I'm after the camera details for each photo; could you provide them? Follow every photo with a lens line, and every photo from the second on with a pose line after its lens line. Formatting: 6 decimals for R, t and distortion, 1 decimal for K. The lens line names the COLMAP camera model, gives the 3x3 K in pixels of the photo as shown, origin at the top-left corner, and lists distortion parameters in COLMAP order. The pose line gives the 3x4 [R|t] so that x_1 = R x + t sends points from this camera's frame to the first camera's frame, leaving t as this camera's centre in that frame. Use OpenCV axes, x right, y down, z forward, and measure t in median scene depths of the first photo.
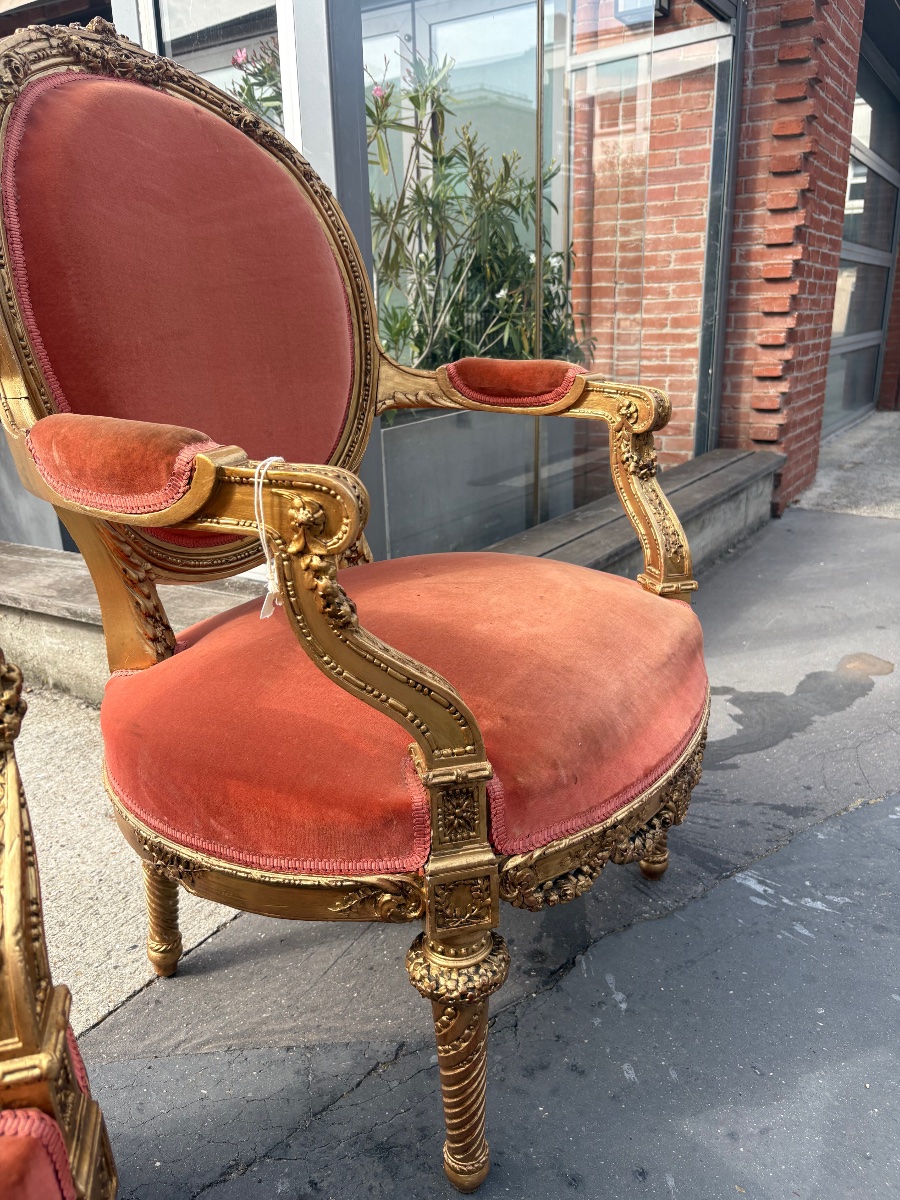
lens RADIAL K [[914.2, 0, 450.4], [0, 914.2, 610.4], [0, 0, 1]] dist [0.007954, -0.002758]
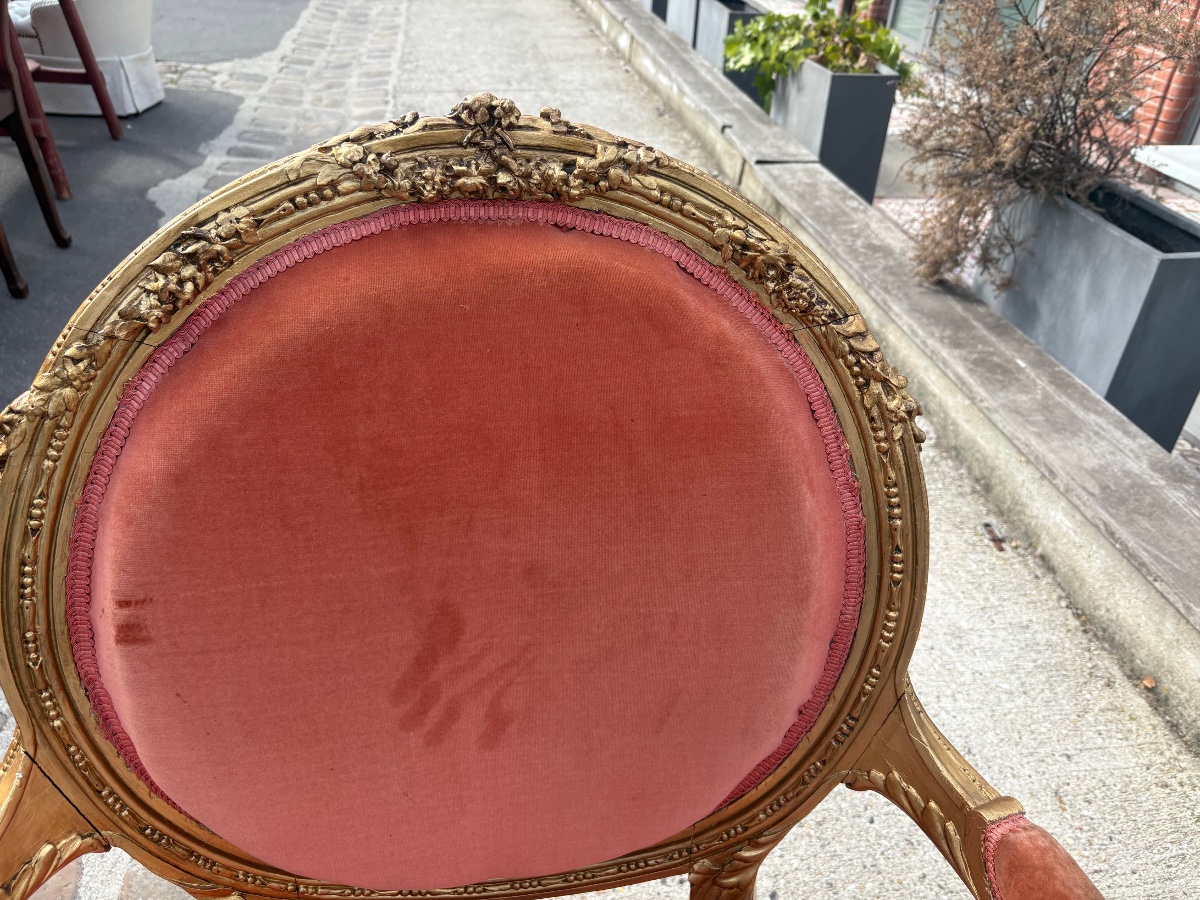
lens RADIAL K [[914.2, 0, 603.9], [0, 914.2, 449.0], [0, 0, 1]] dist [0.007954, -0.002758]
pose [[0.652708, 0.477818, -0.587930, -0.397294], [-0.310905, 0.876612, 0.367273, -0.396033], [0.690876, -0.056932, 0.720728, 0.015633]]
